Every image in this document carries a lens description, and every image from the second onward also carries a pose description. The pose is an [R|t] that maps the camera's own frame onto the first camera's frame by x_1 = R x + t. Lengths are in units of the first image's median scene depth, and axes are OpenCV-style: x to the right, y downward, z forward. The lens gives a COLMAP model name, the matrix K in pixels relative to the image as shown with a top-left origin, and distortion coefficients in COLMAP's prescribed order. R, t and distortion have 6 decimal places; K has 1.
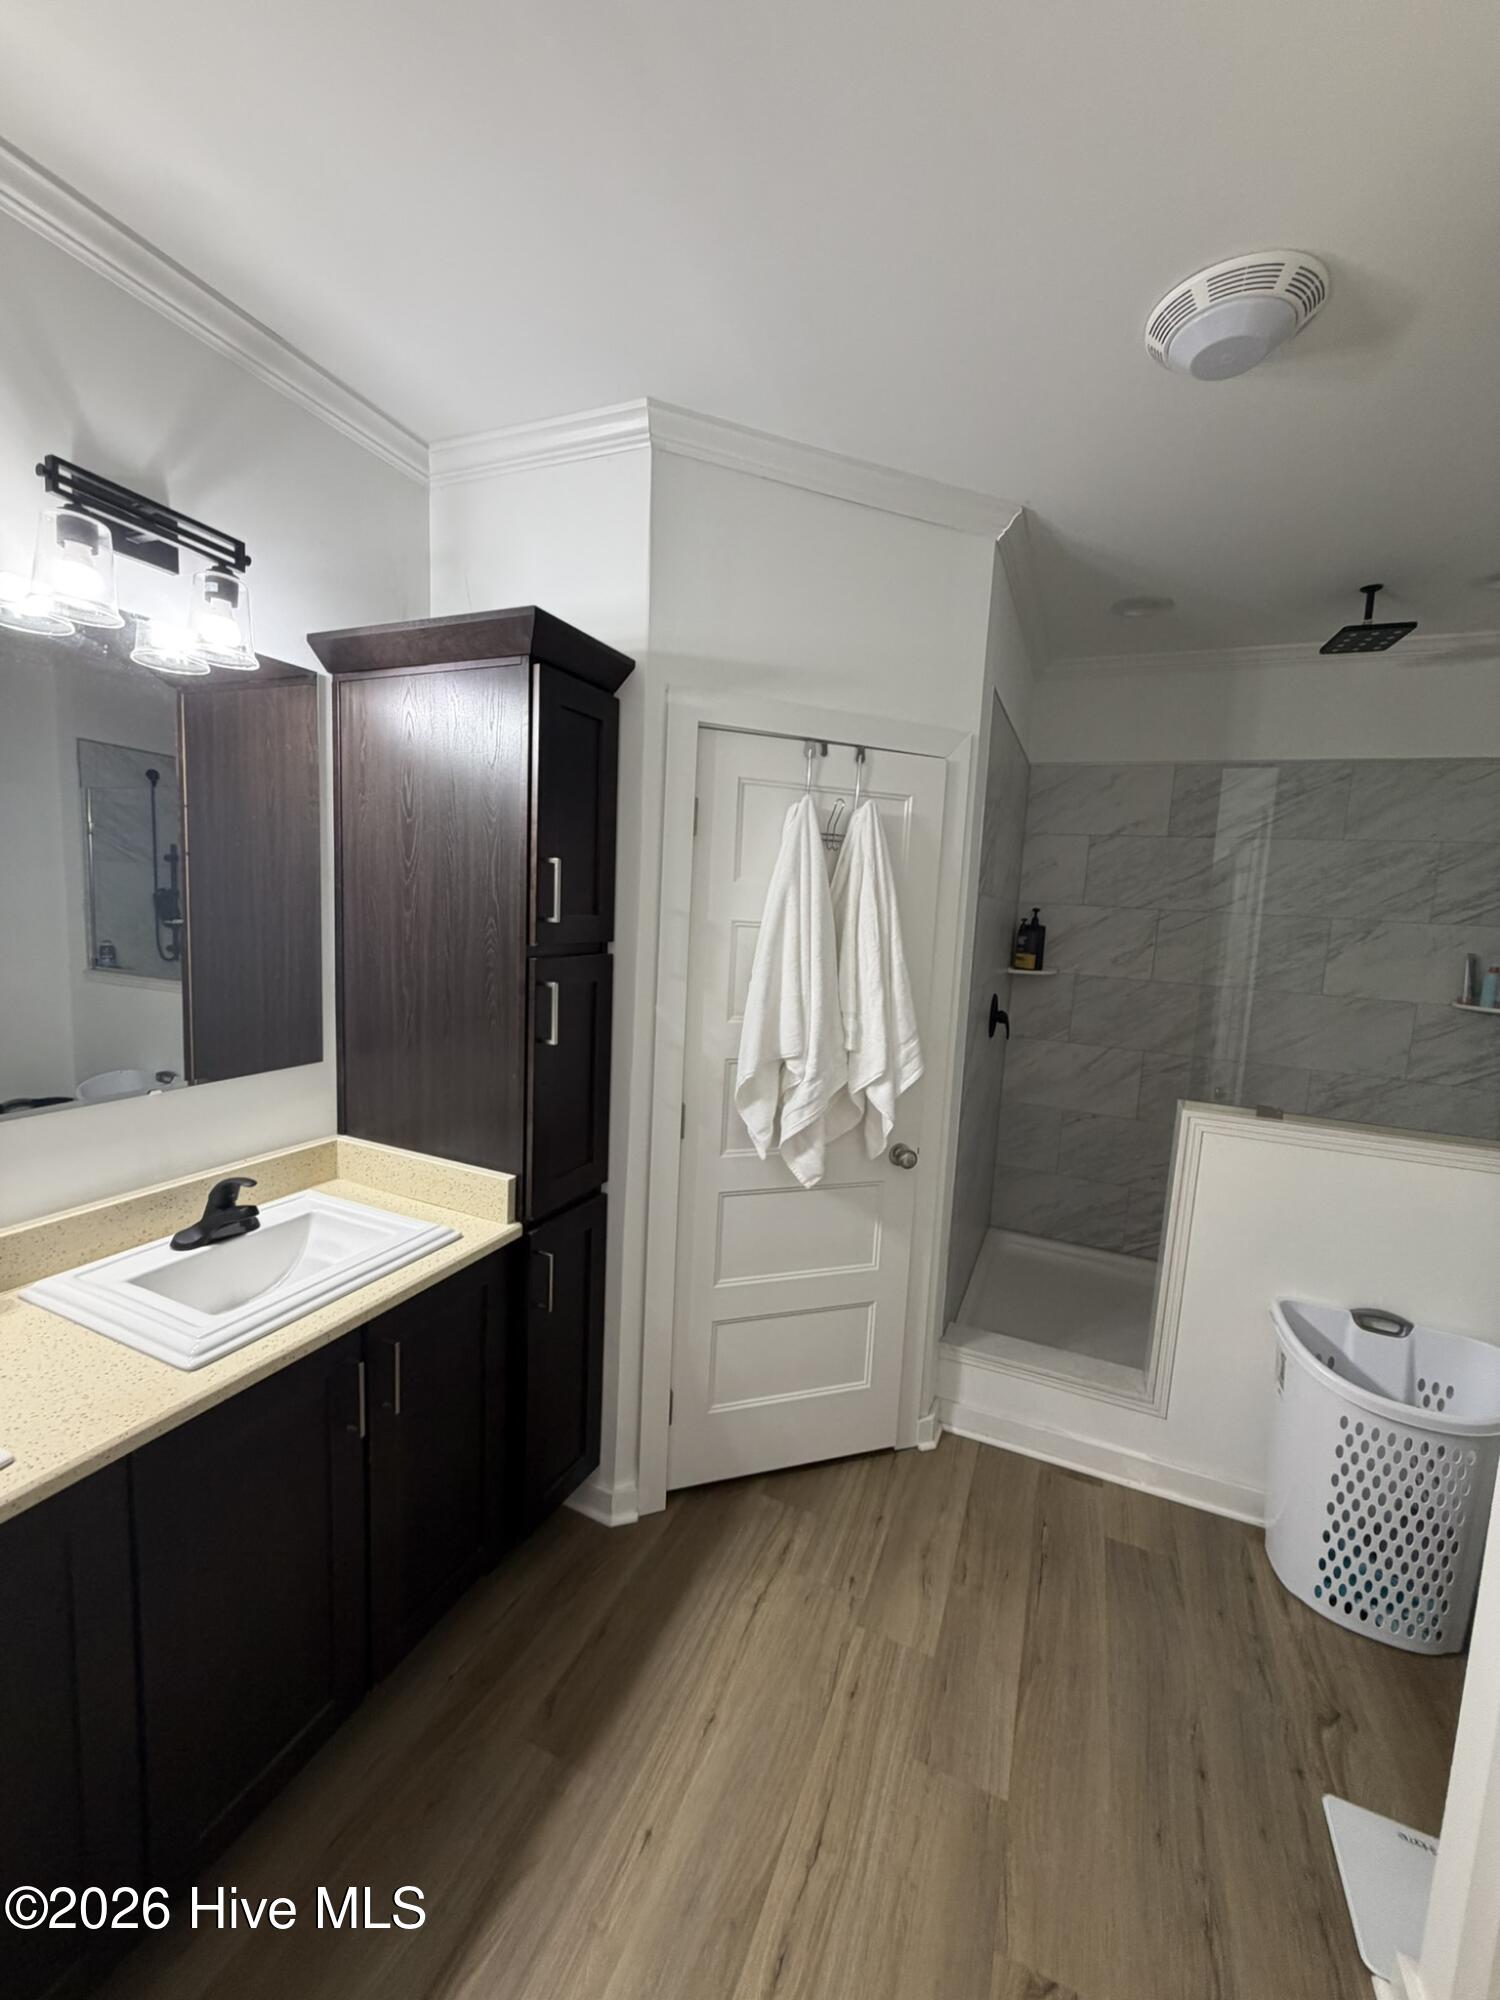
lens RADIAL K [[794.9, 0, 753.5], [0, 794.9, 990.3], [0, 0, 1]] dist [-0.000502, 0.000319]
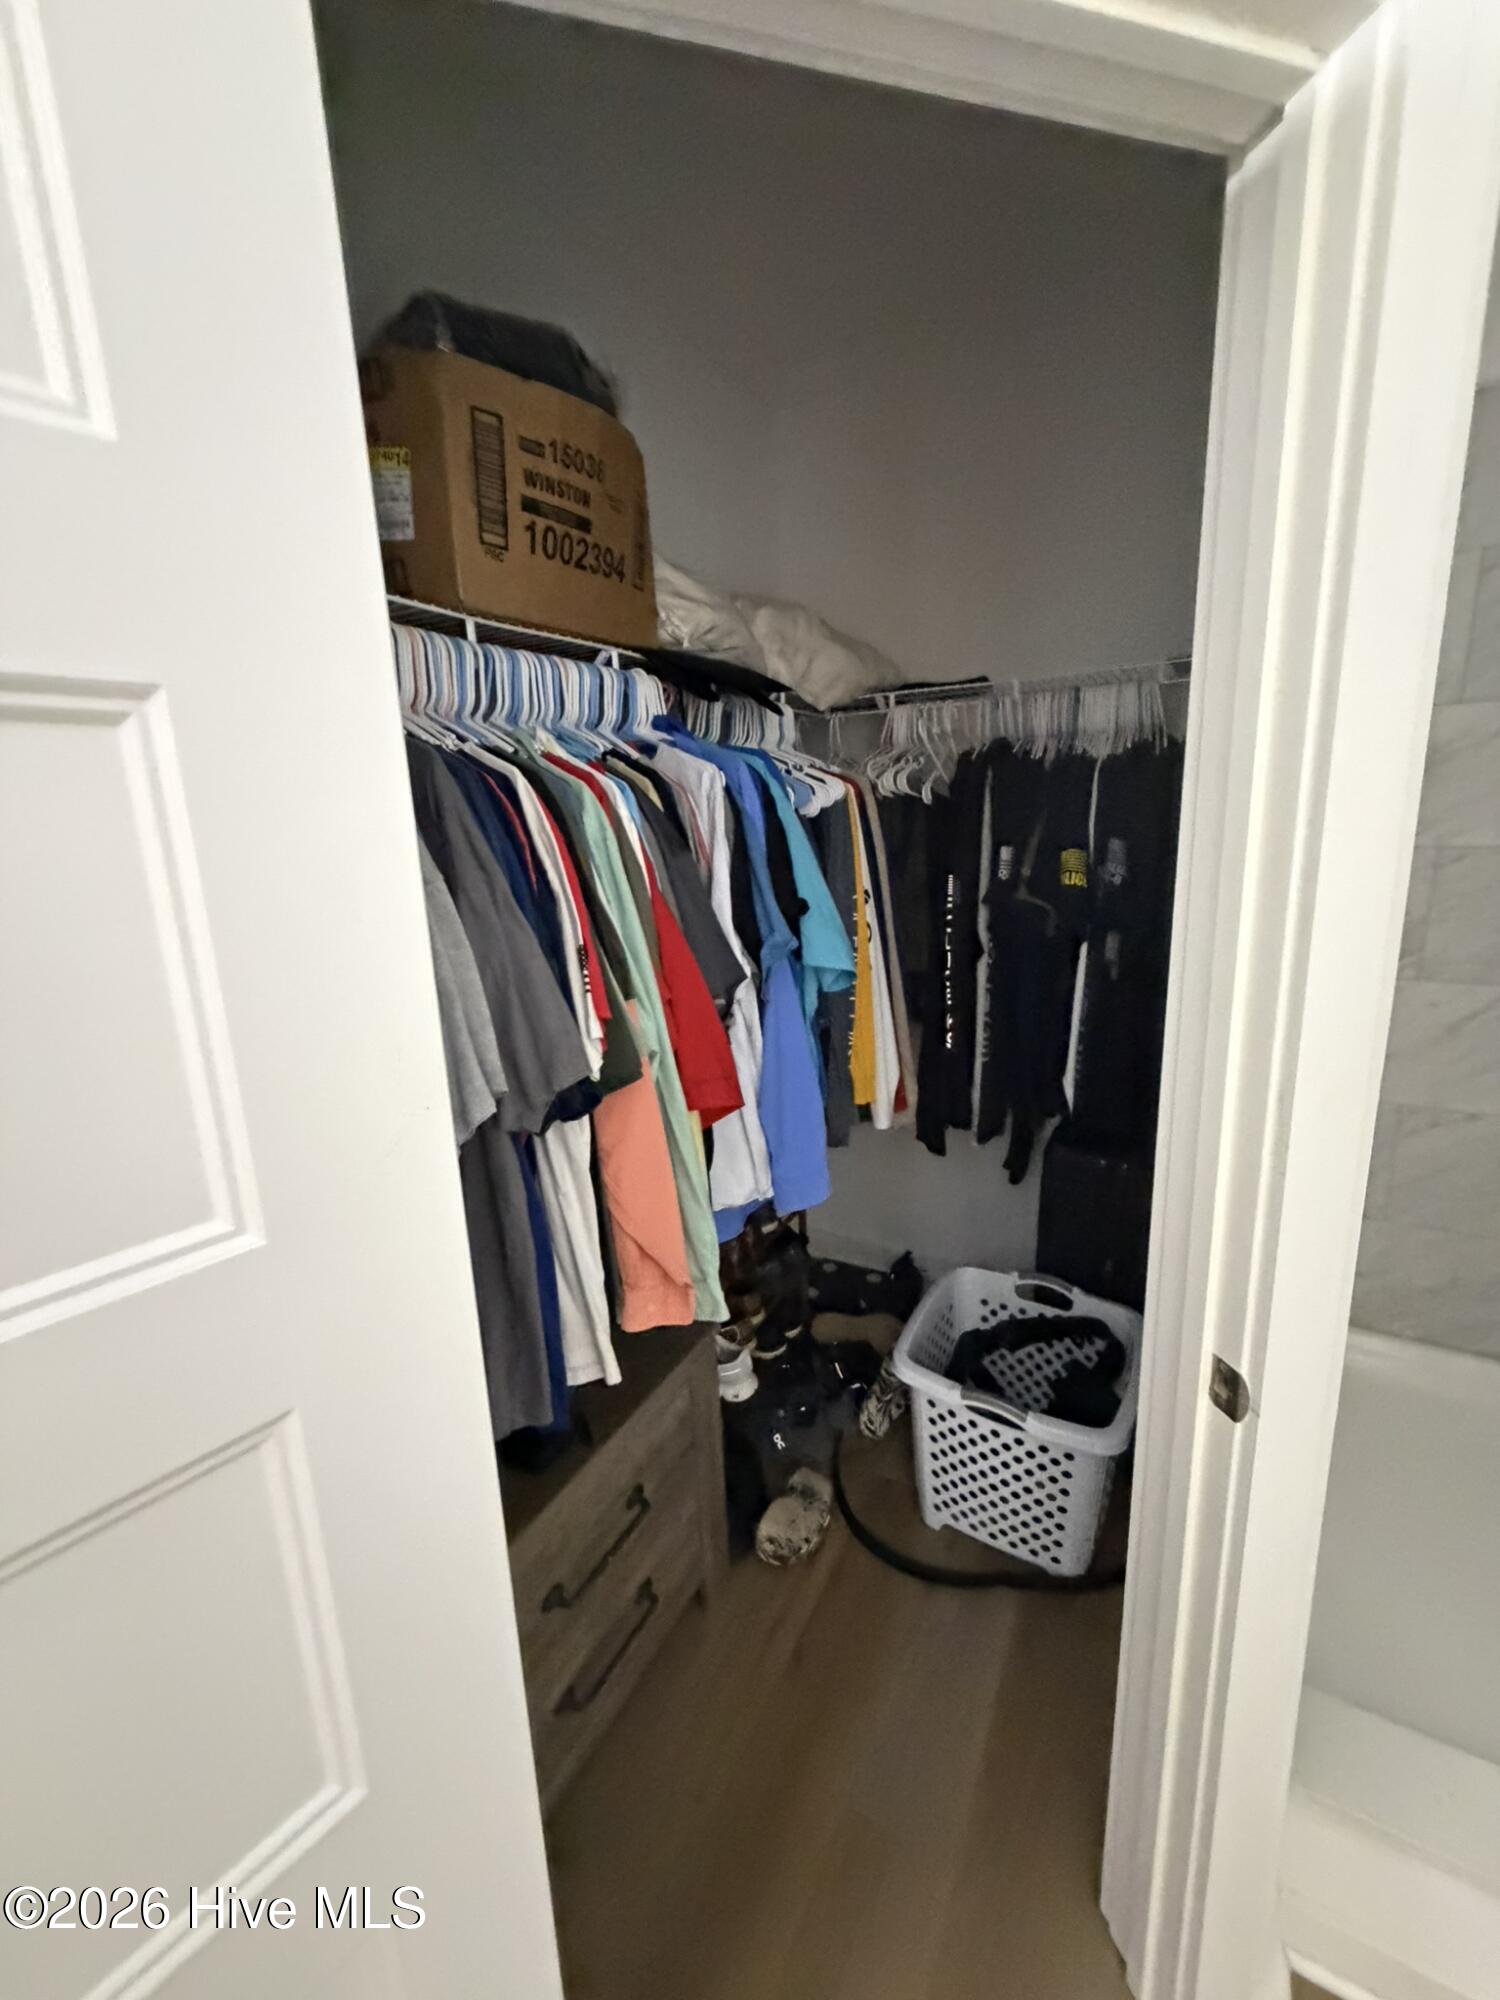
lens RADIAL K [[794.9, 0, 755.9], [0, 794.9, 989.5], [0, 0, 1]] dist [-0.000502, 0.000319]
pose [[0.990533, -0.065388, -0.120699, 0.053372], [0.077890, 0.991736, 0.101948, -0.026460], [0.113035, -0.110384, 0.987440, 0.753628]]
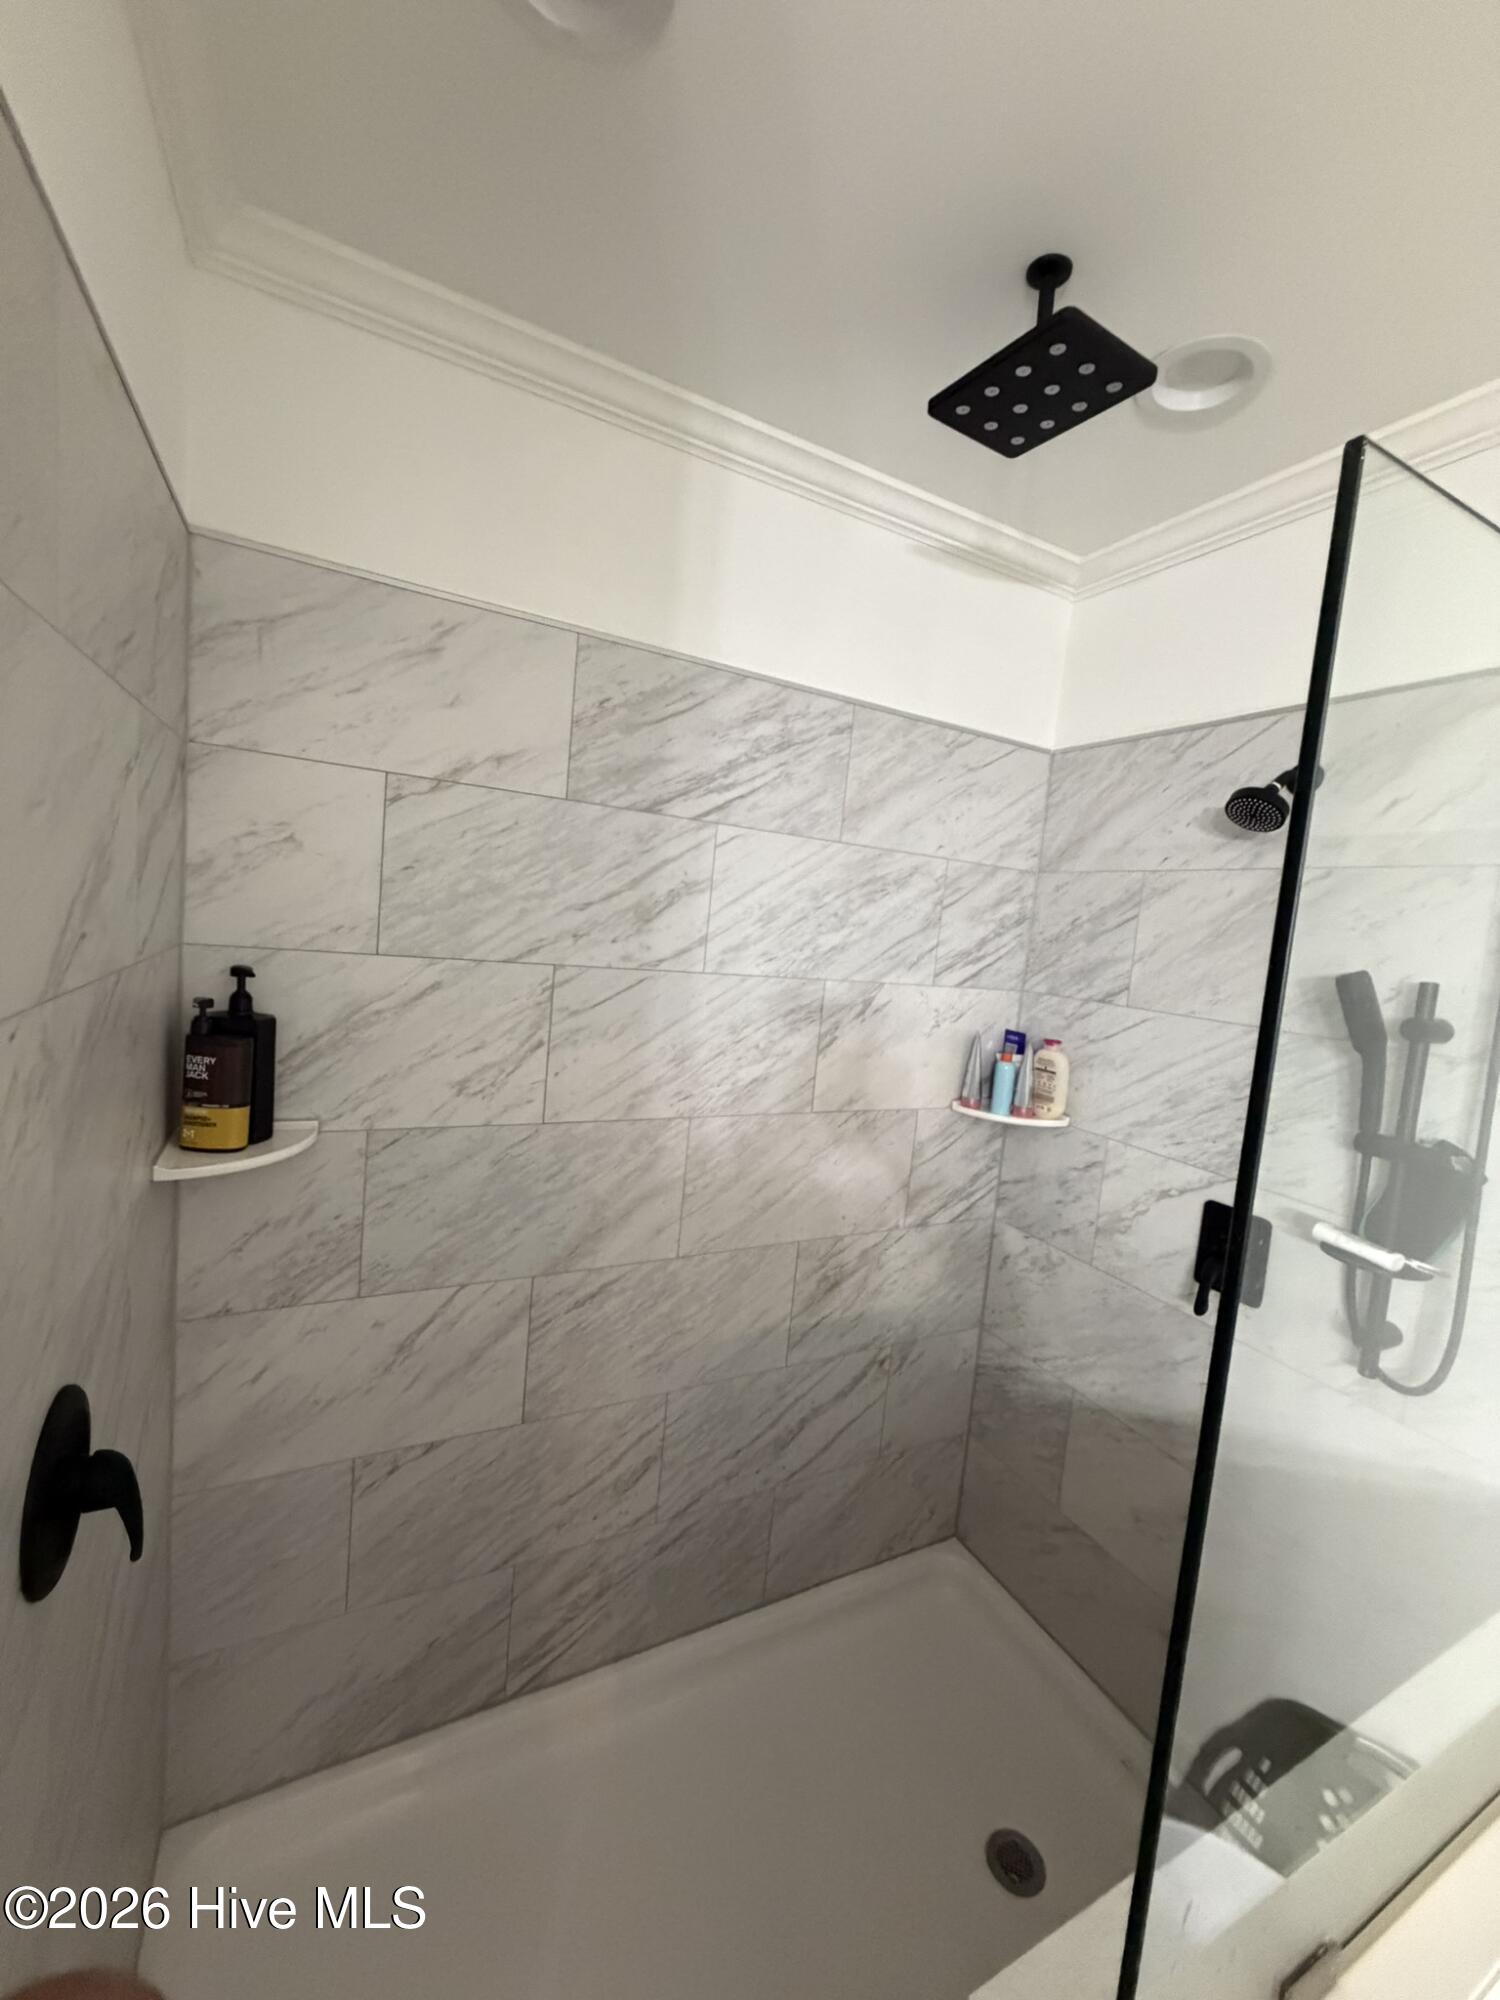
lens RADIAL K [[794.9, 0, 750.6], [0, 794.9, 992.9], [0, 0, 1]] dist [-0.000502, 0.000319]
pose [[0.631971, -0.071654, 0.771672, 0.387678], [0.027134, 0.997152, 0.070369, -0.186163], [-0.774517, -0.023533, 0.632116, 1.036812]]
